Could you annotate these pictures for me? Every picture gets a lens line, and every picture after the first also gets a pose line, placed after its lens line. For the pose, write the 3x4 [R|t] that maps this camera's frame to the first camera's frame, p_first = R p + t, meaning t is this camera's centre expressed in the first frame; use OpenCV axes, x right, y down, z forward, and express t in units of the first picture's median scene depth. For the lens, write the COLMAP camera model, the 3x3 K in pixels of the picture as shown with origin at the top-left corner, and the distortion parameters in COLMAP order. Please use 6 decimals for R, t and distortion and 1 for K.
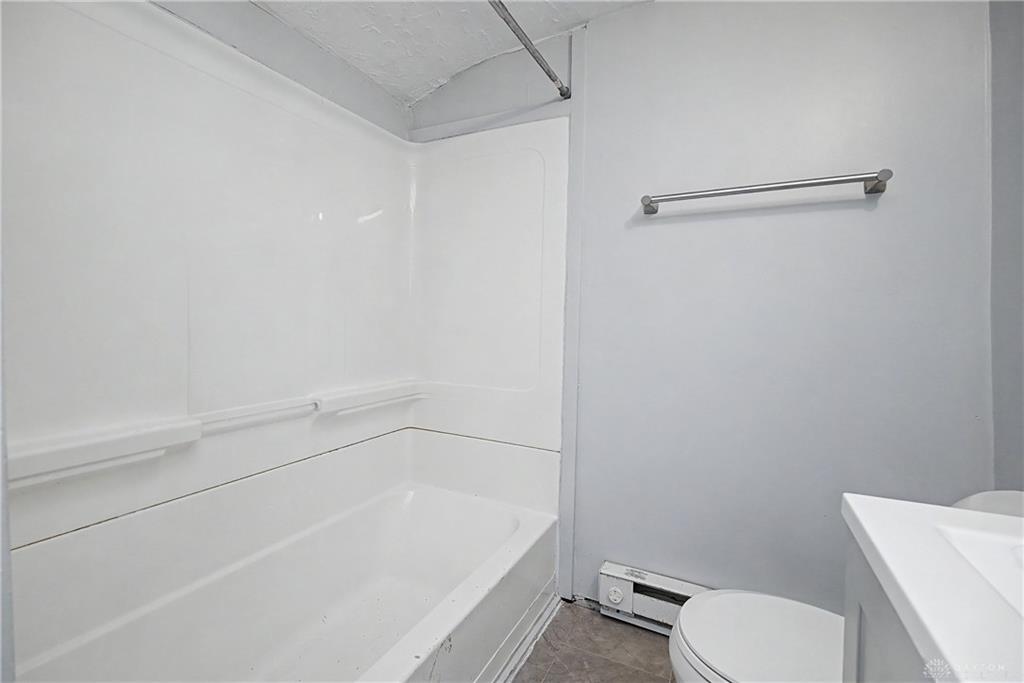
lens RADIAL K [[459.0, 0, 504.8], [0, 459.0, 336.6], [0, 0, 1]] dist [-0.014130, 0.000777]
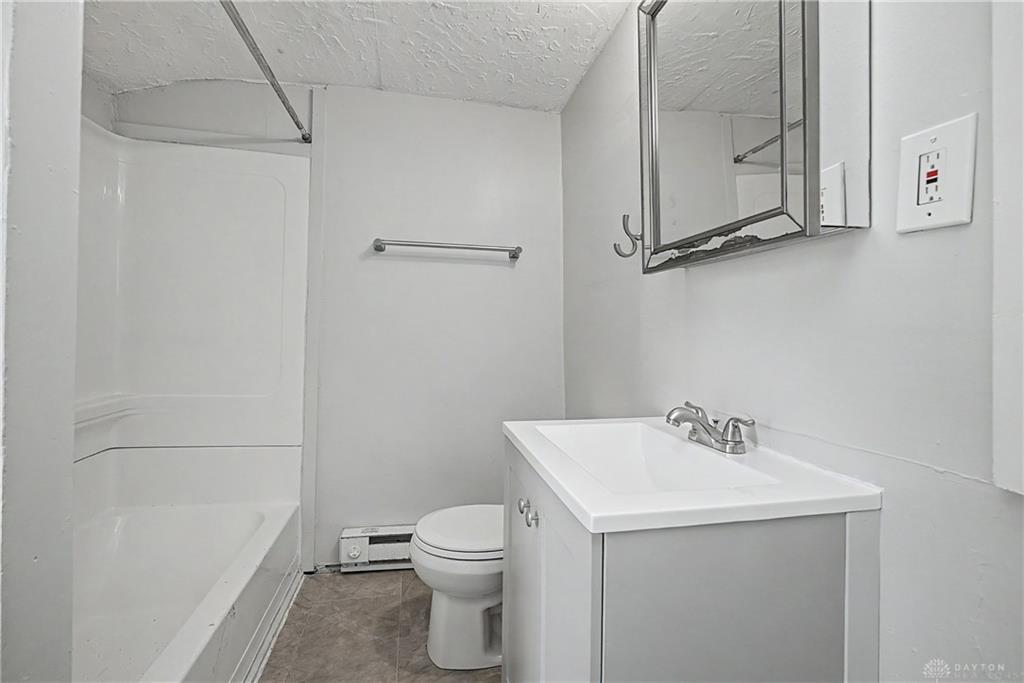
lens RADIAL K [[459.0, 0, 510.9], [0, 459.0, 334.0], [0, 0, 1]] dist [-0.014130, 0.000777]
pose [[0.781860, -0.000169, 0.623453, -0.201267], [0.006890, 0.999941, -0.008370, -0.018391], [-0.623415, 0.010840, 0.781816, -0.252302]]
